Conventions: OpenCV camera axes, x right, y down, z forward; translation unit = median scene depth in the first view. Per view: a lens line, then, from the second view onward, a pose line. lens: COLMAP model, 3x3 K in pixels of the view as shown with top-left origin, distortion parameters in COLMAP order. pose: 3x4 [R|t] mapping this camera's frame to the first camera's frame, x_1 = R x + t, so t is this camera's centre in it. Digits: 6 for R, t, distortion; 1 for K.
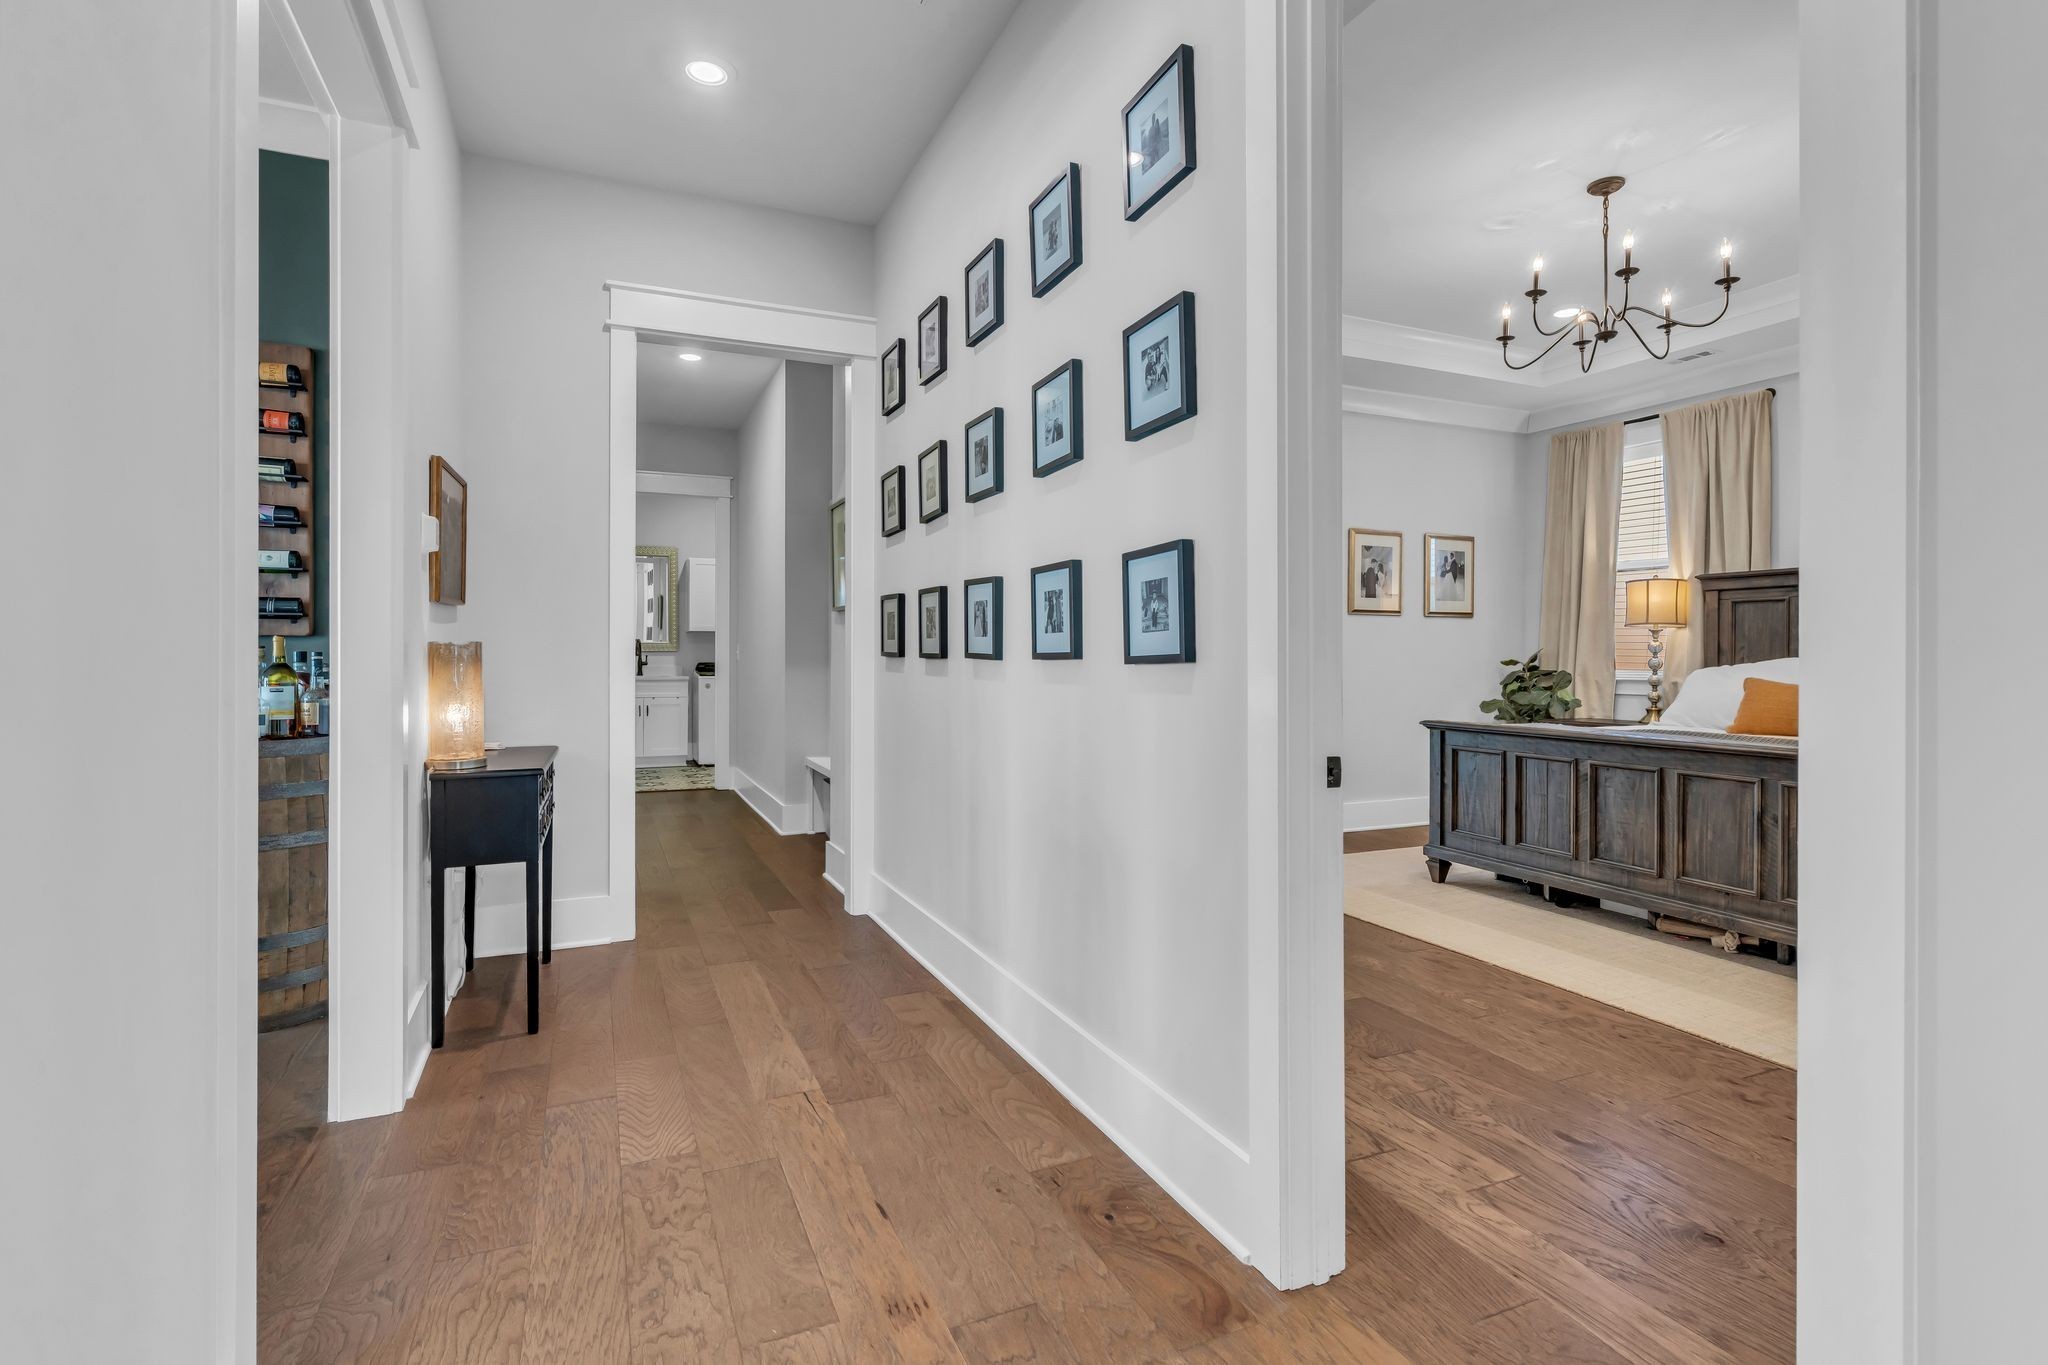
lens RADIAL K [[969.8, 0, 1023.9], [0, 969.8, 658.3], [0, 0, 1]] dist [0.001600, 0.000549]
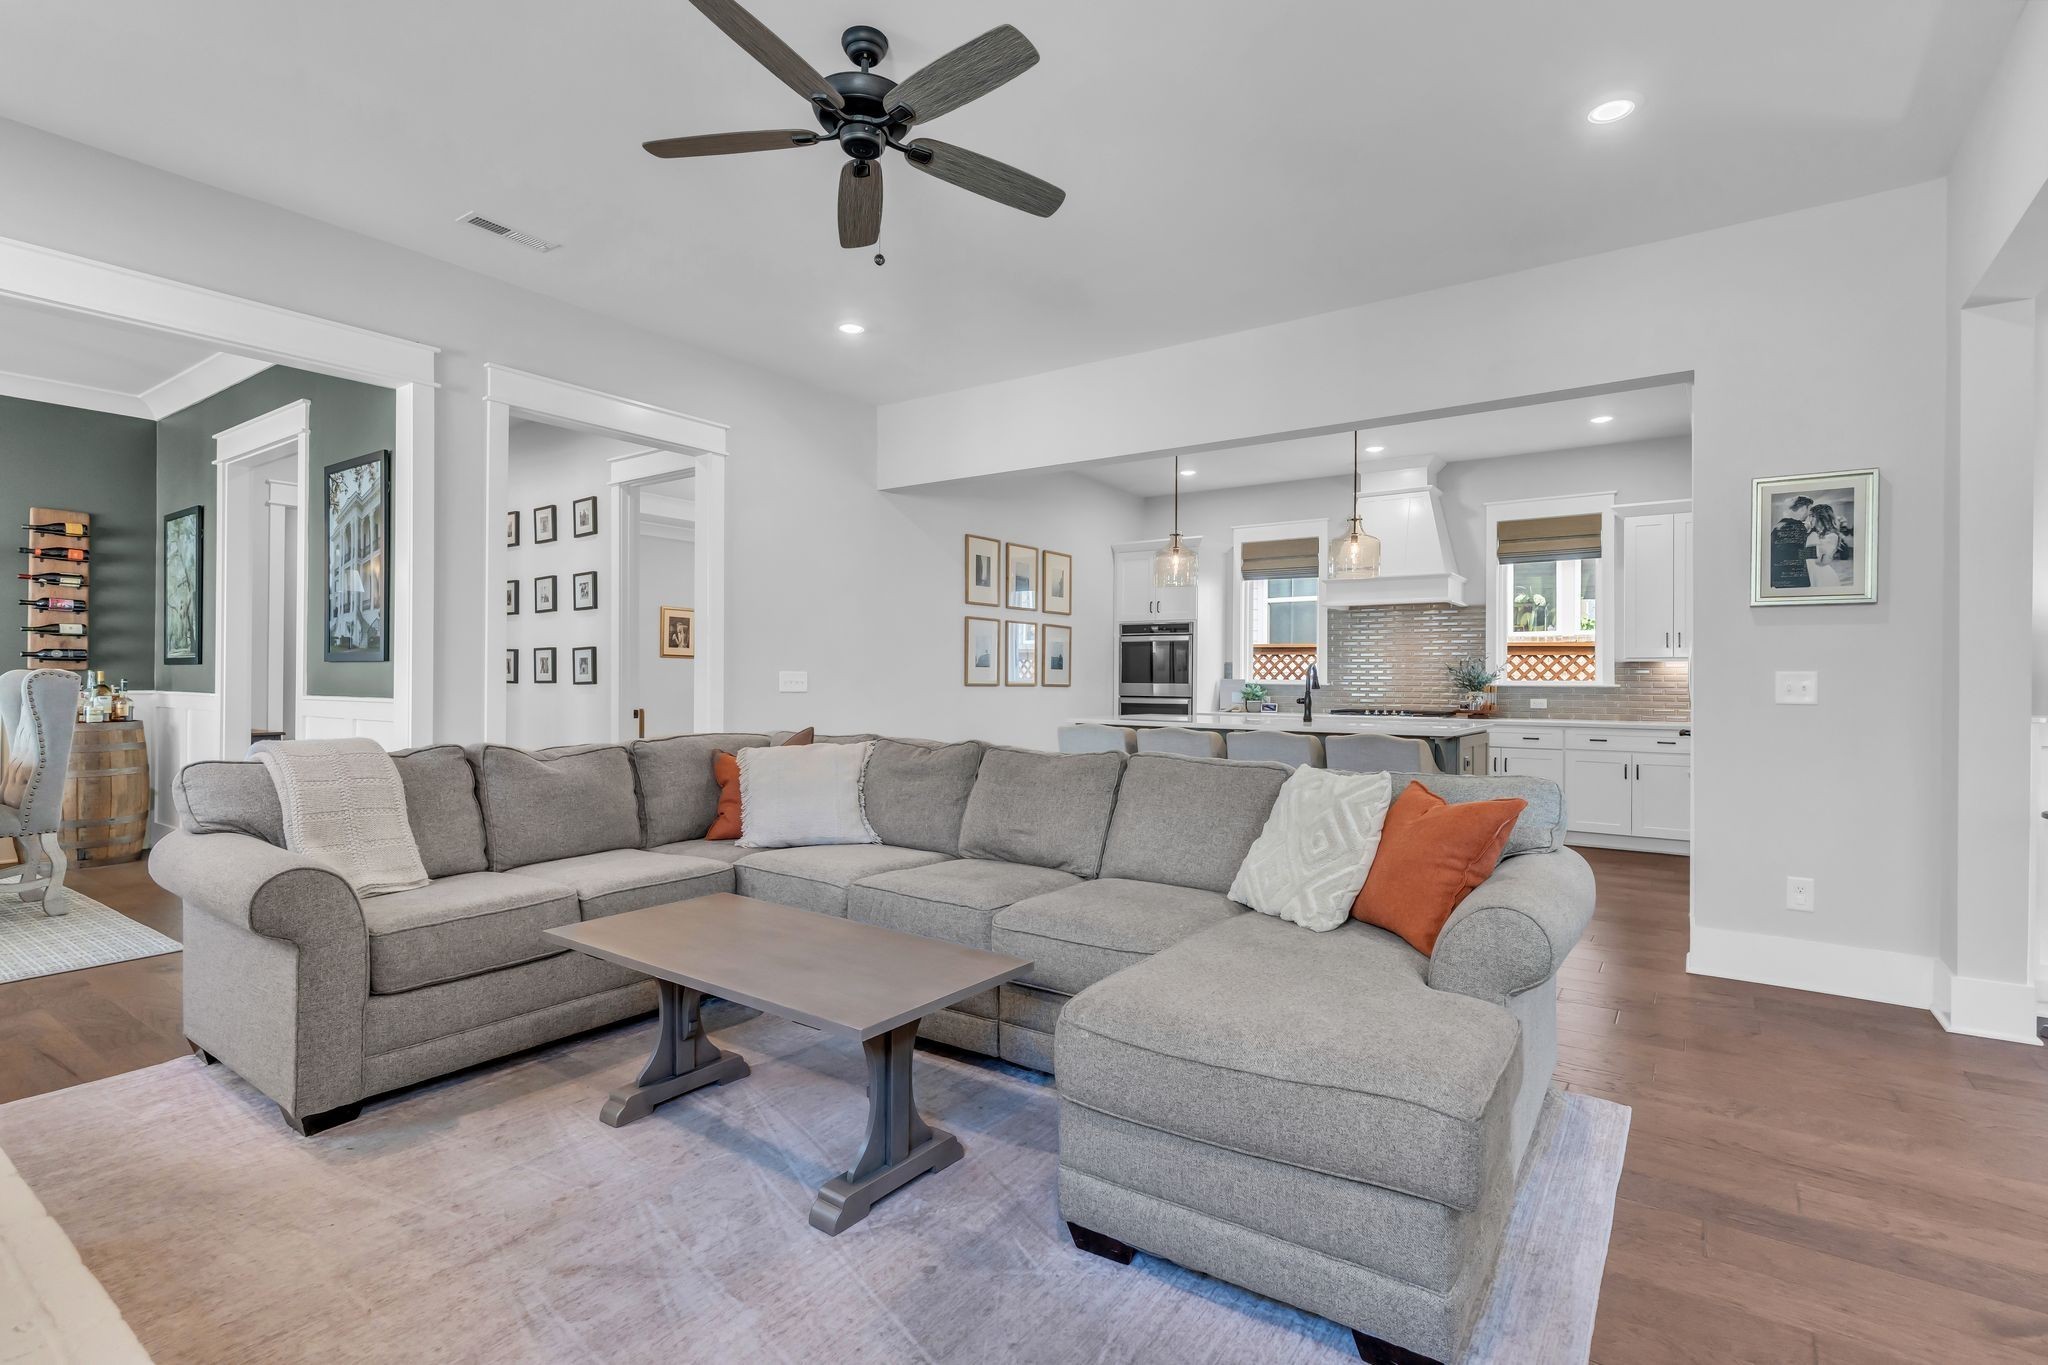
lens RADIAL K [[975.8, 0, 1019.8], [0, 975.8, 675.8], [0, 0, 1]] dist [0.000669, 0.000199]
pose [[0.859101, 0.004256, 0.511789, -0.191103], [-0.001584, 0.999983, -0.005657, -0.004673], [-0.511804, 0.004049, 0.859092, -1.729777]]
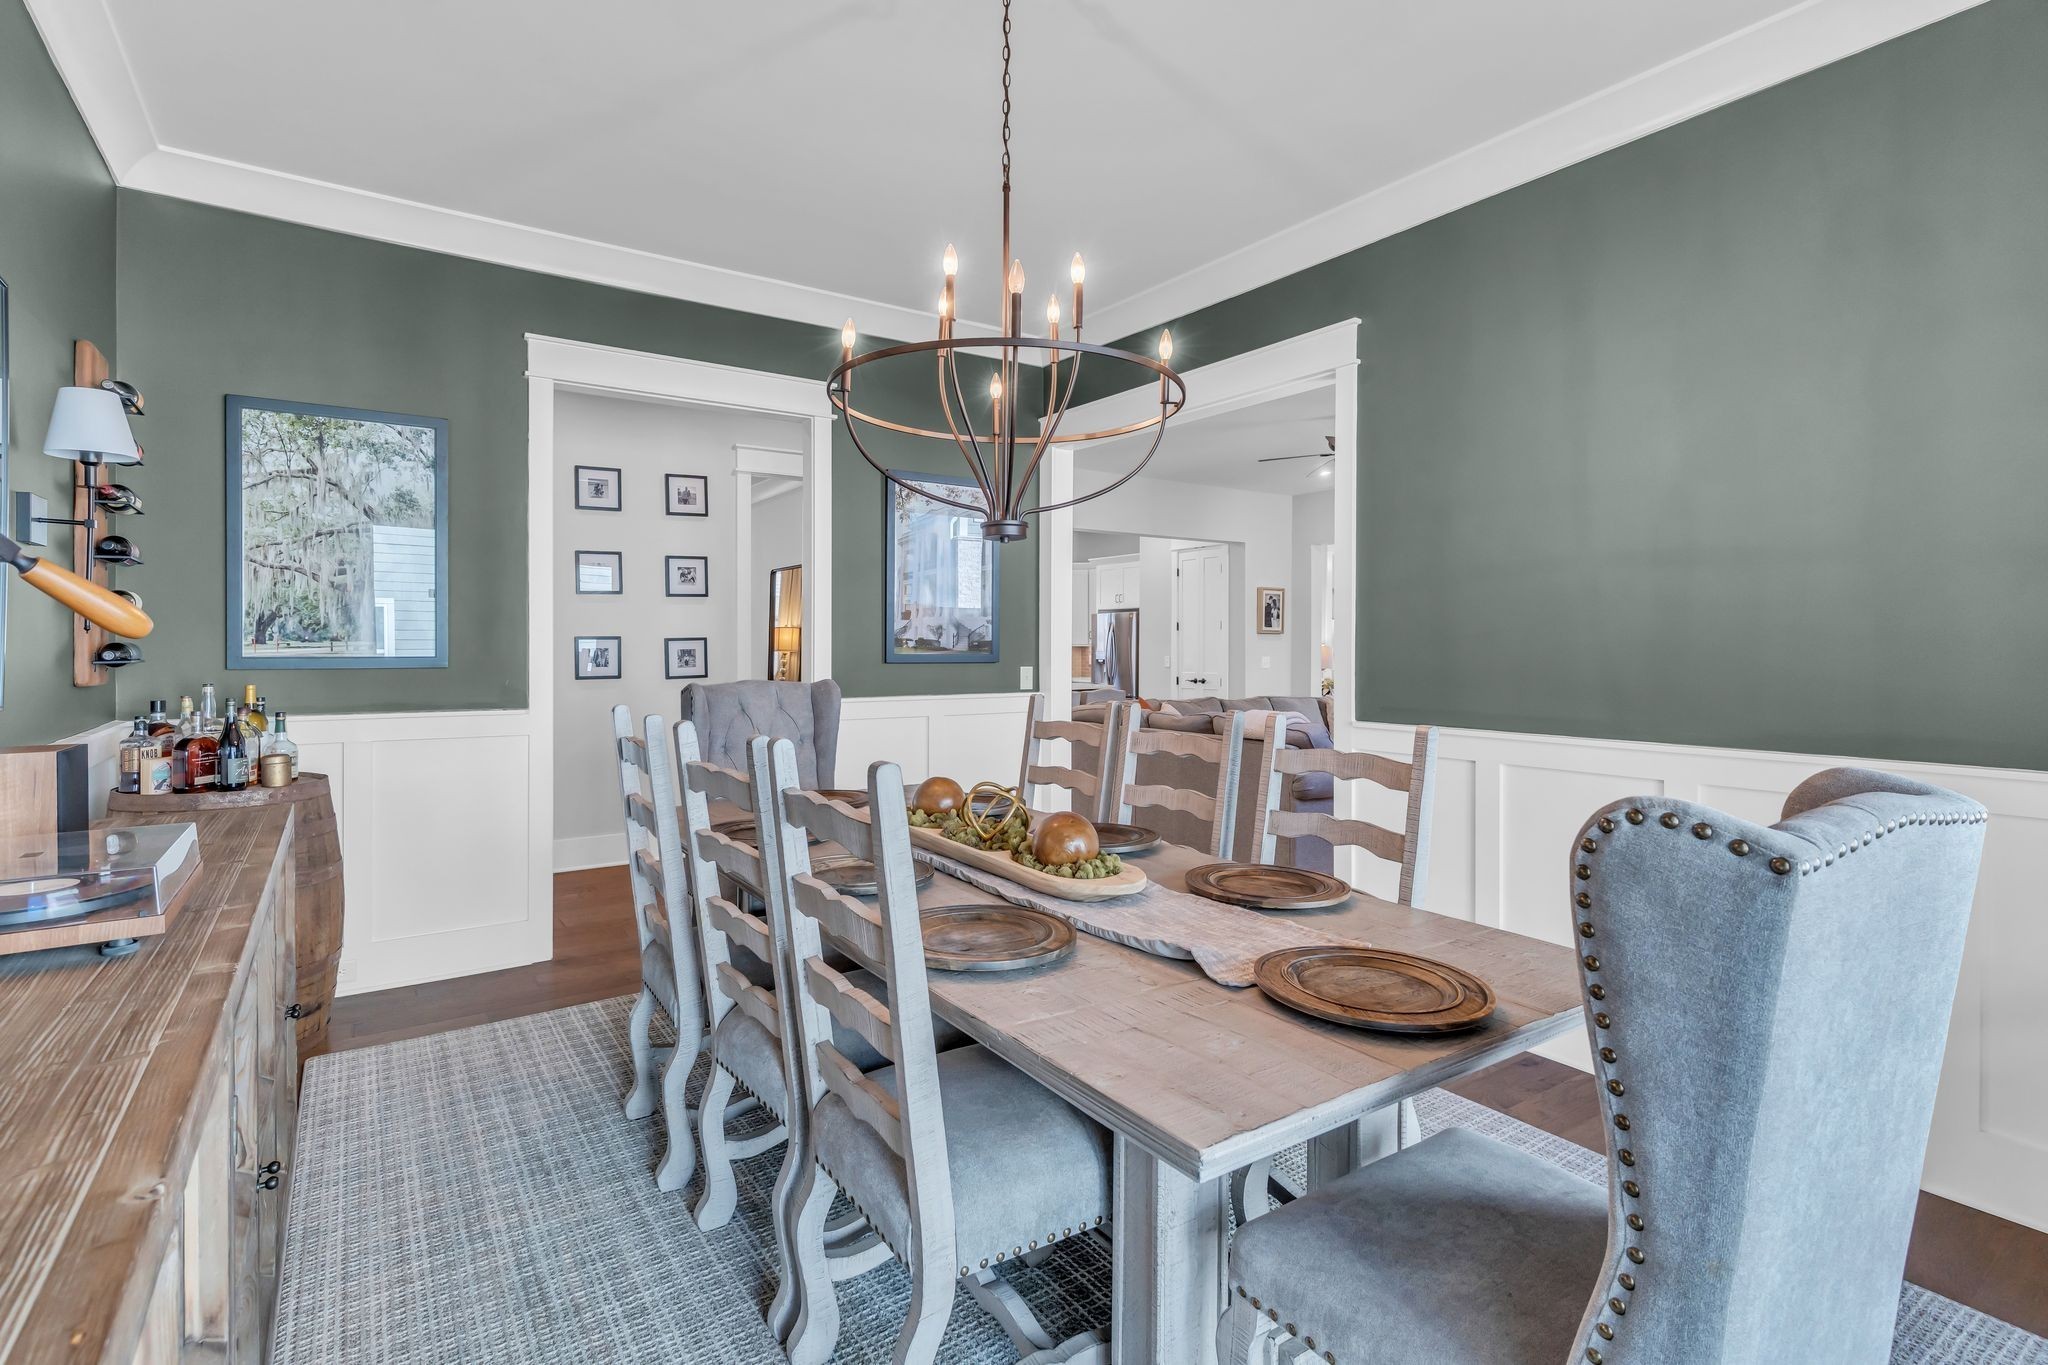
lens RADIAL K [[969.8, 0, 1023.9], [0, 969.8, 658.3], [0, 0, 1]] dist [0.001600, 0.000549]
pose [[-0.181722, -0.015648, 0.983225, -2.037143], [0.000969, 0.999870, 0.016092, -0.070687], [-0.983349, 0.003877, -0.181683, 0.383164]]
